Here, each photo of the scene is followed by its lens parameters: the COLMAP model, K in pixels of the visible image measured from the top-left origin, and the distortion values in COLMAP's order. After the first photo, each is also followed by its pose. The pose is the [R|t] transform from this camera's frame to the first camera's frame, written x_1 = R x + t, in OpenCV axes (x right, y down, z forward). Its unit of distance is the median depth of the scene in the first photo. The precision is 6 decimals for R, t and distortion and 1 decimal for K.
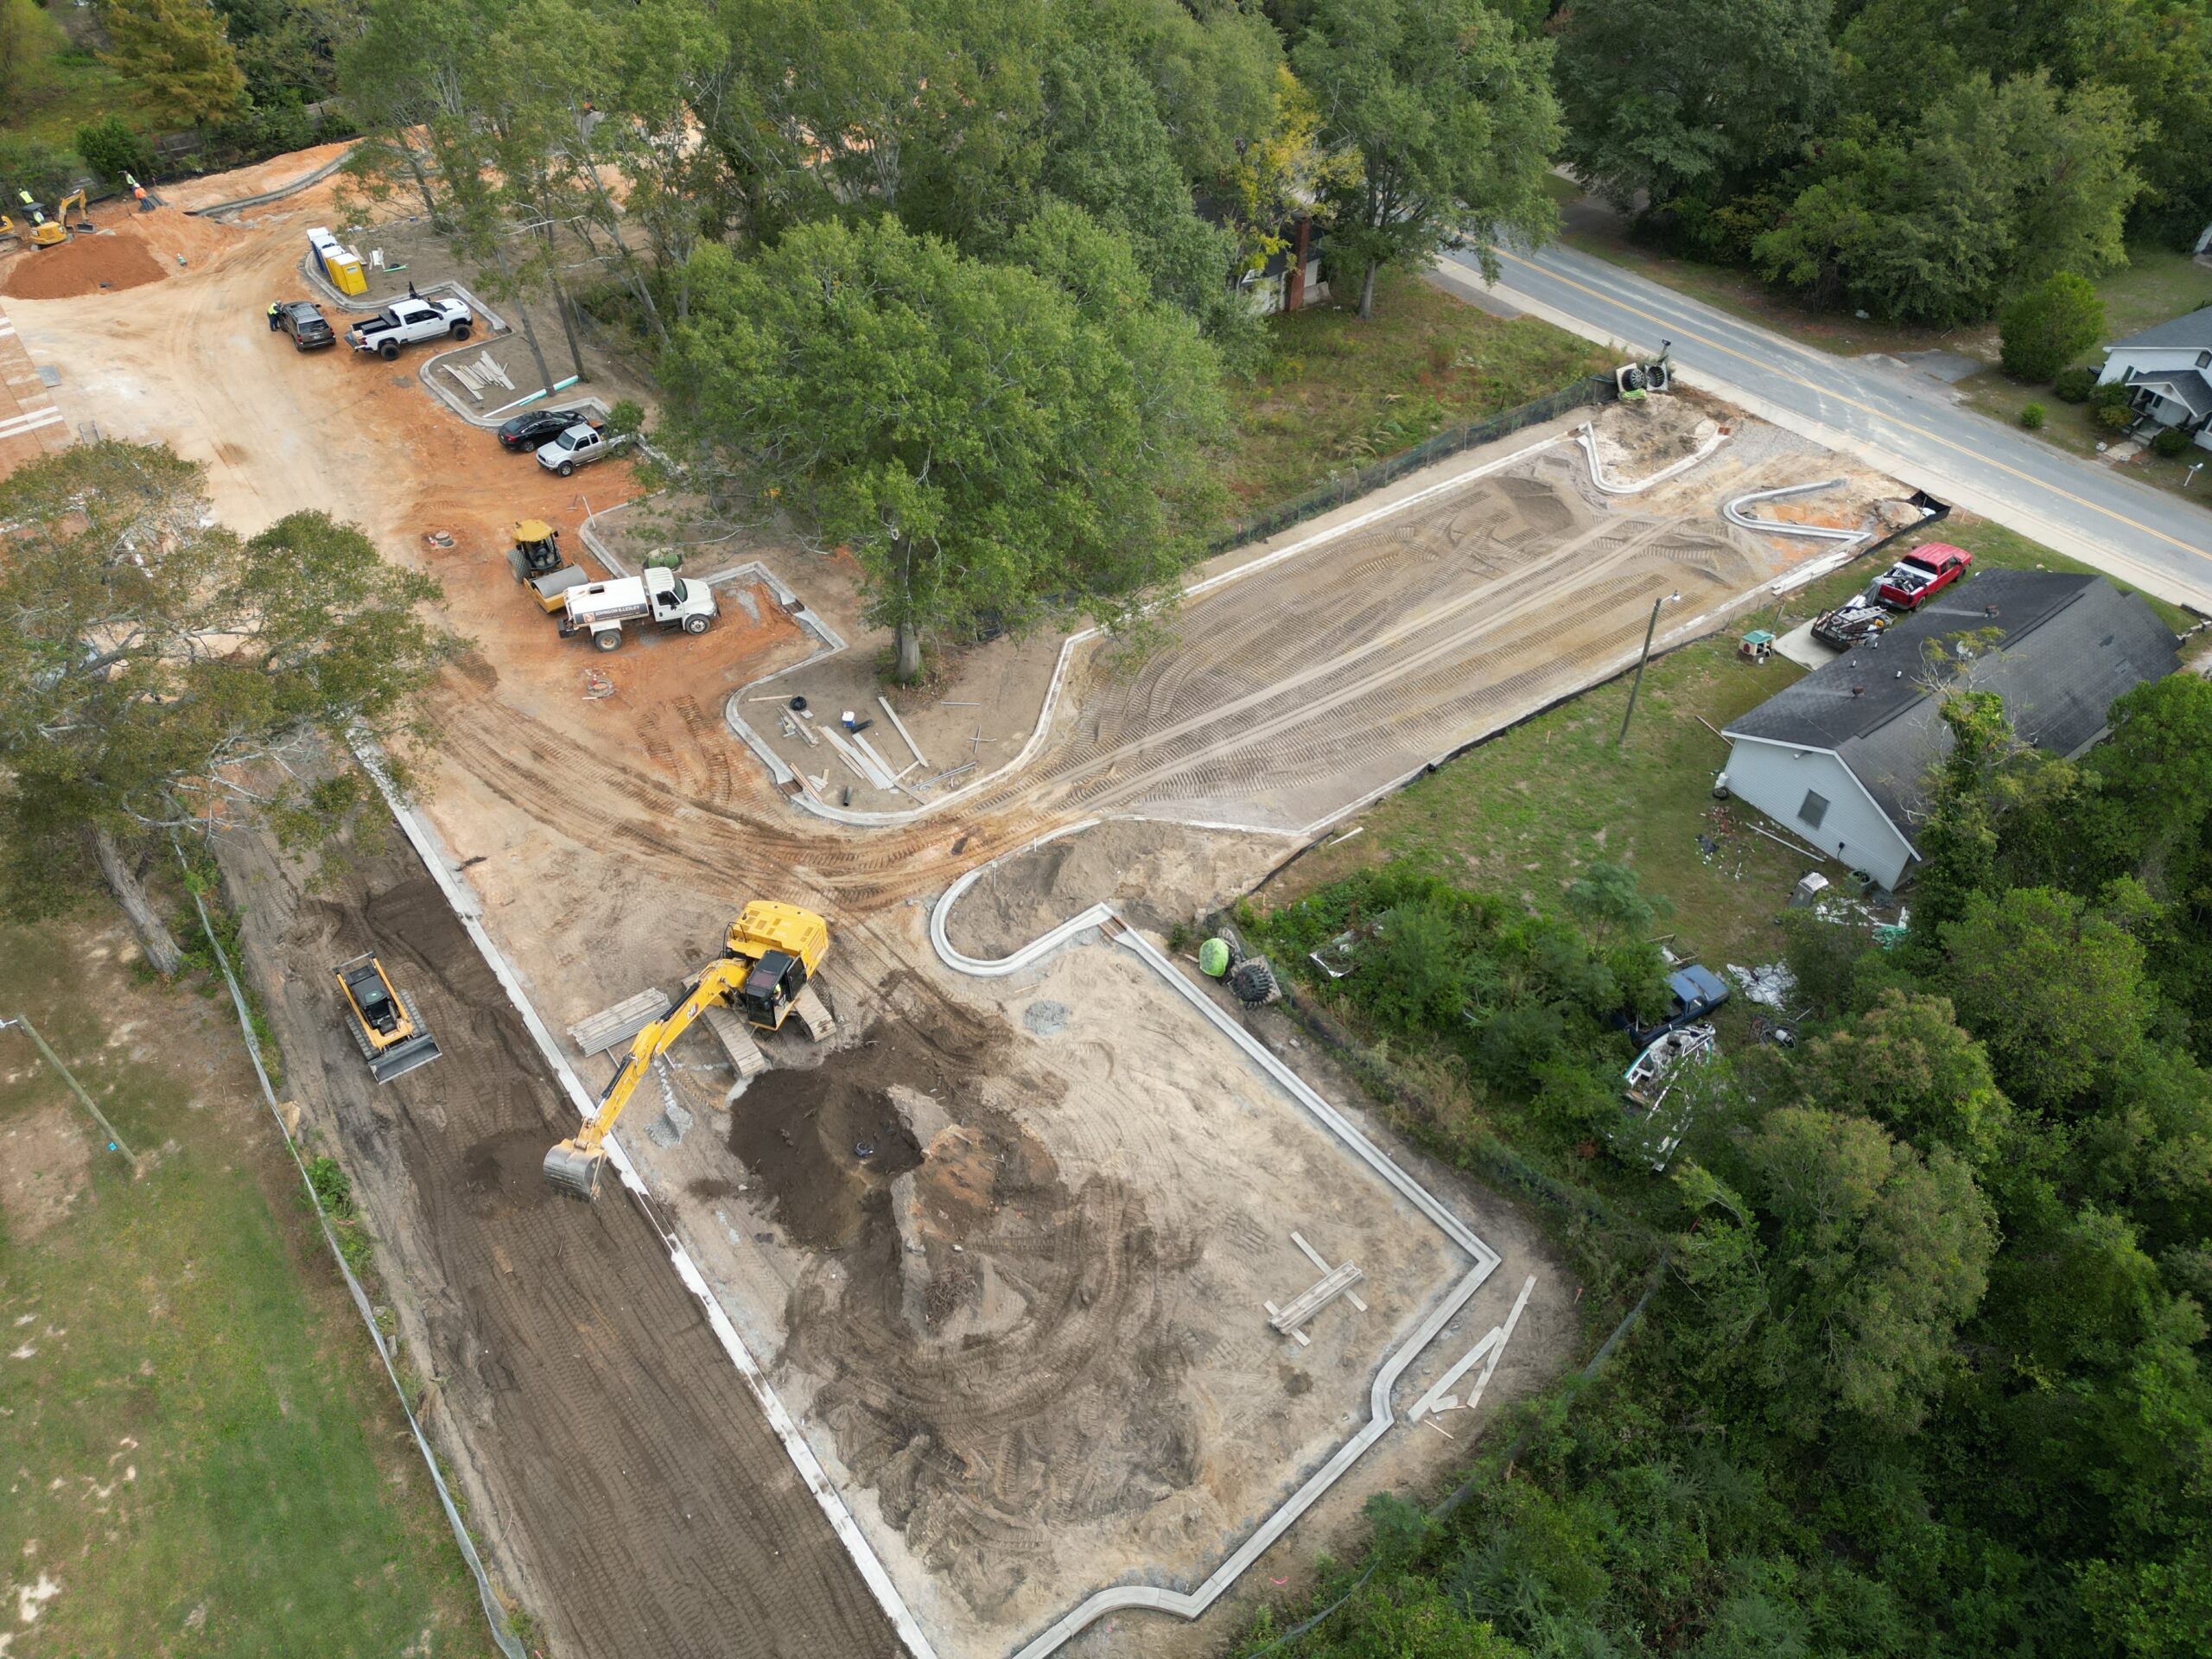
lens RADIAL K [[1494.1, 0, 1106.0], [0, 1494.1, 829.5], [0, 0, 1]] dist [0.097063, -0.068785]
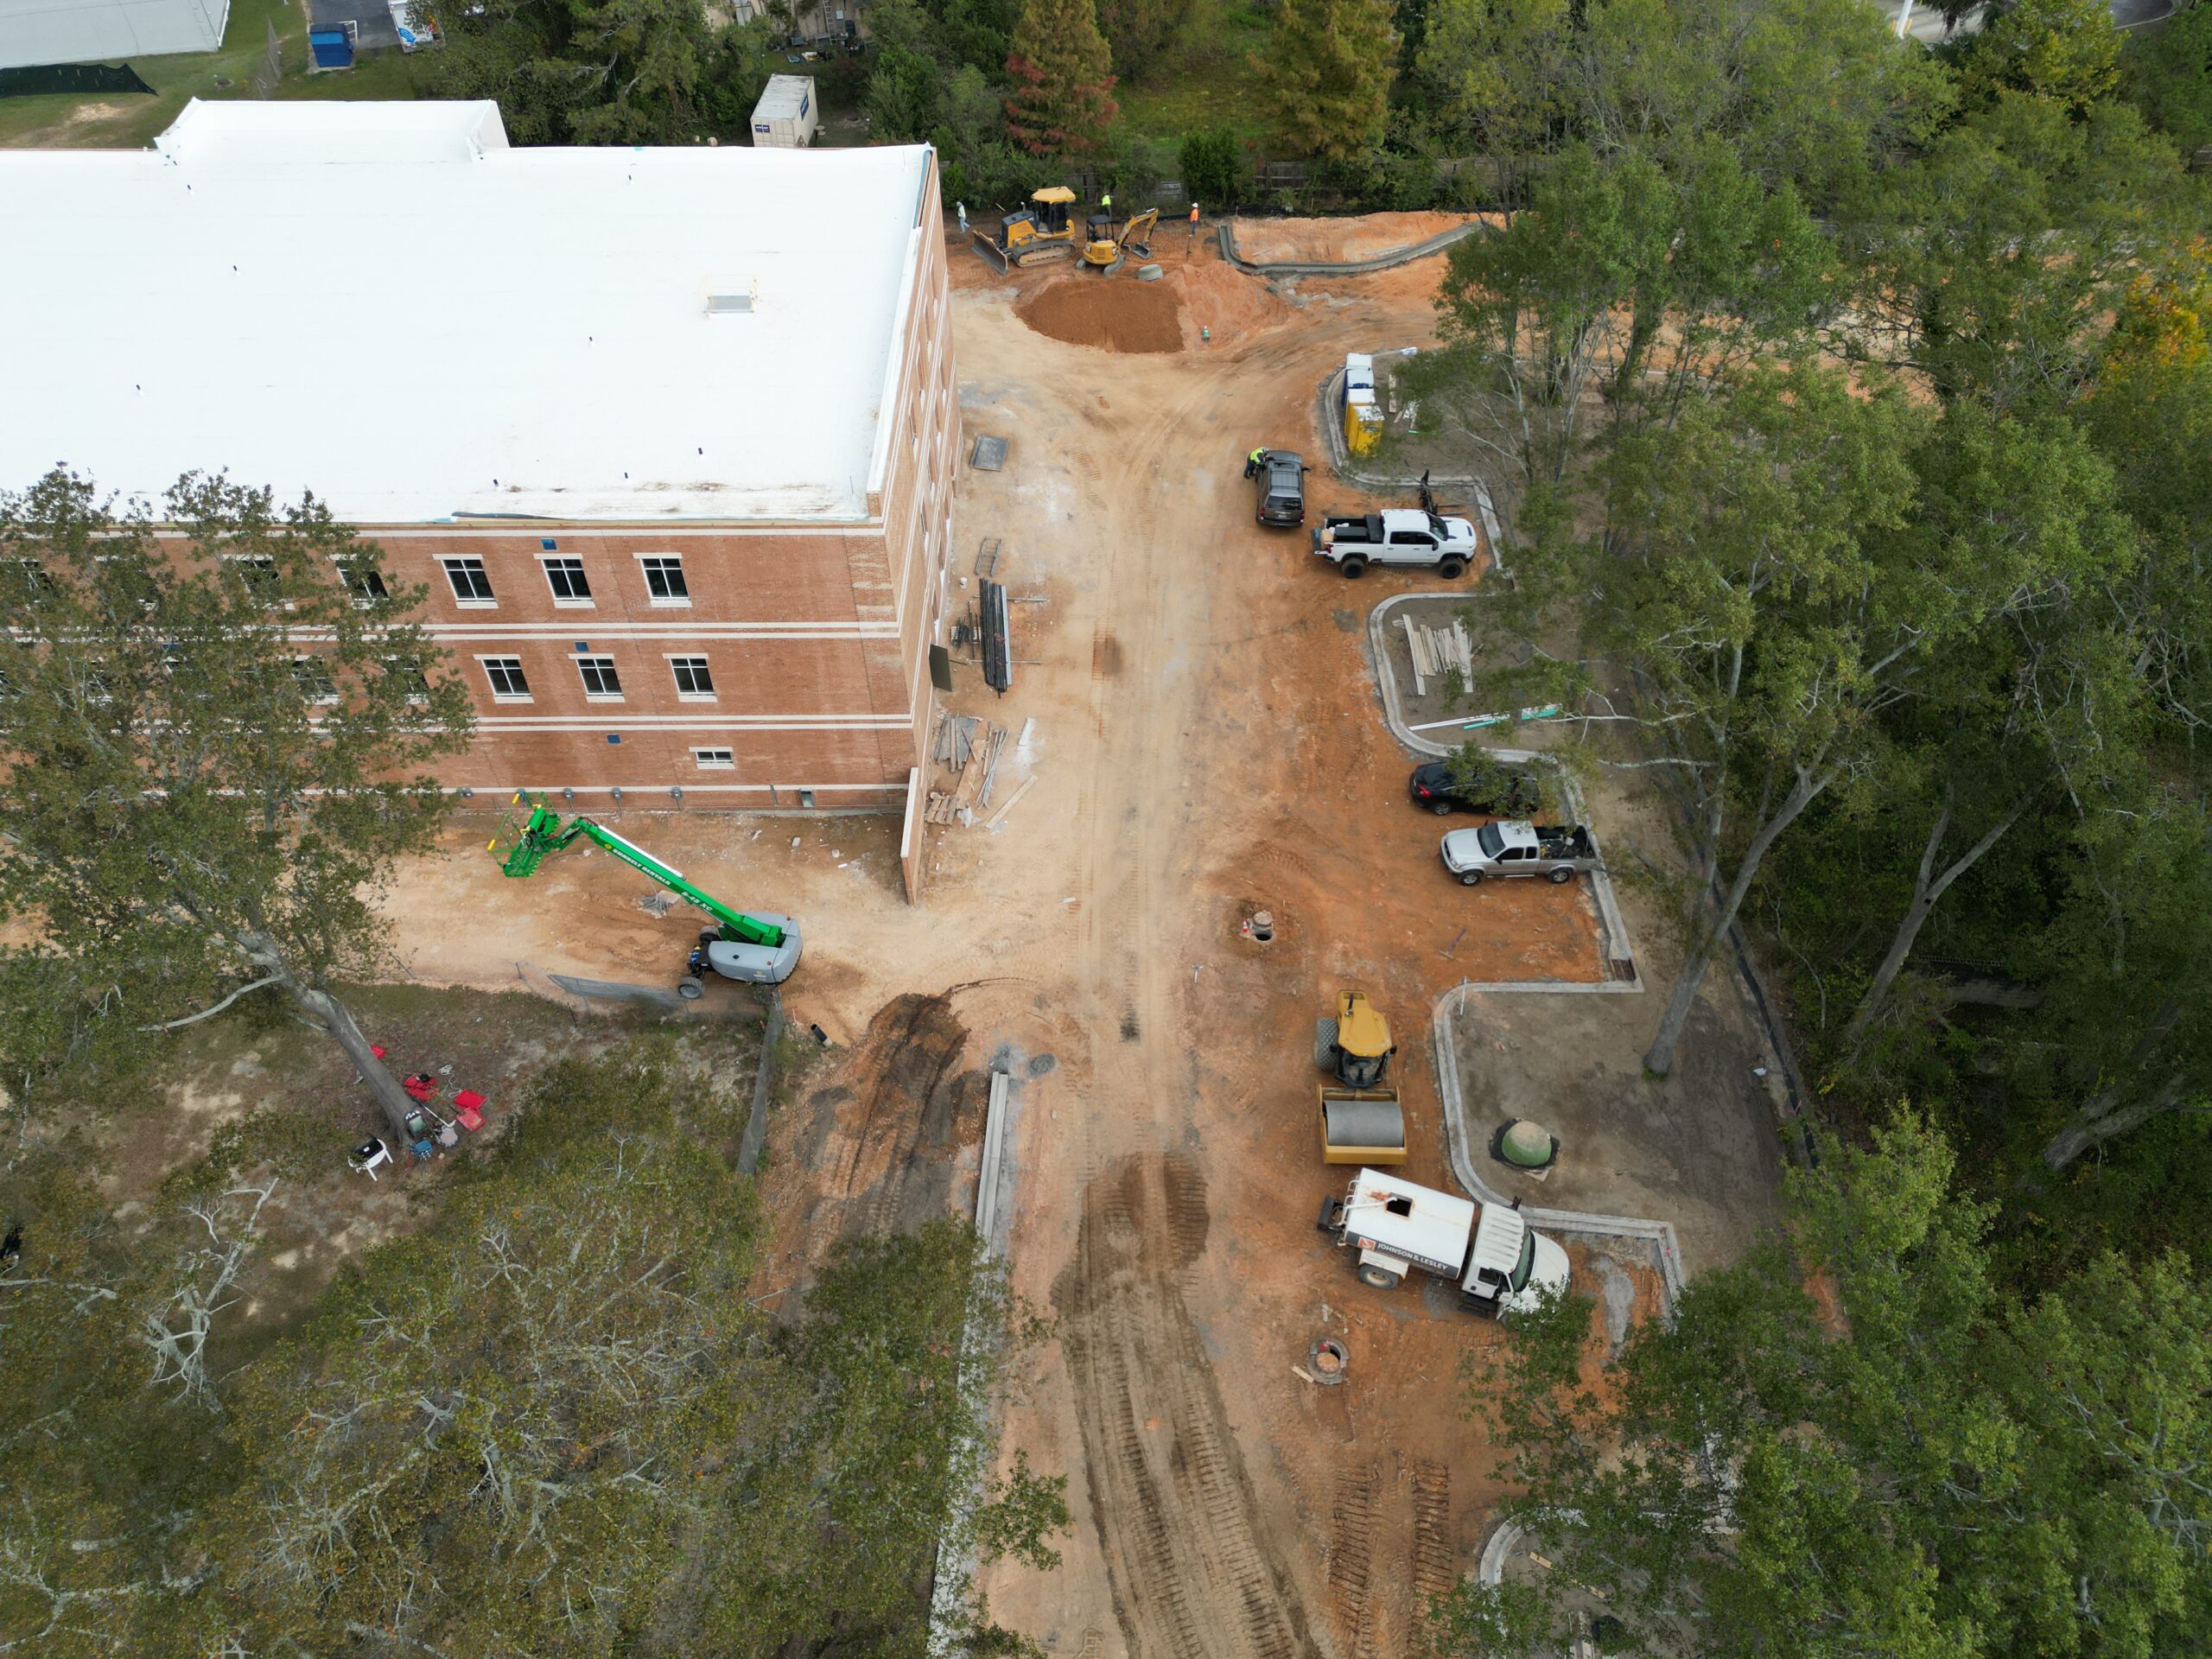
lens RADIAL K [[1494.1, 0, 1106.0], [0, 1494.1, 829.5], [0, 0, 1]] dist [0.097063, -0.068785]
pose [[0.768007, 0.464901, -0.440492, -0.179722], [-0.438964, 0.882939, 0.166522, -0.268578], [0.466344, 0.065470, 0.882178, 0.309213]]
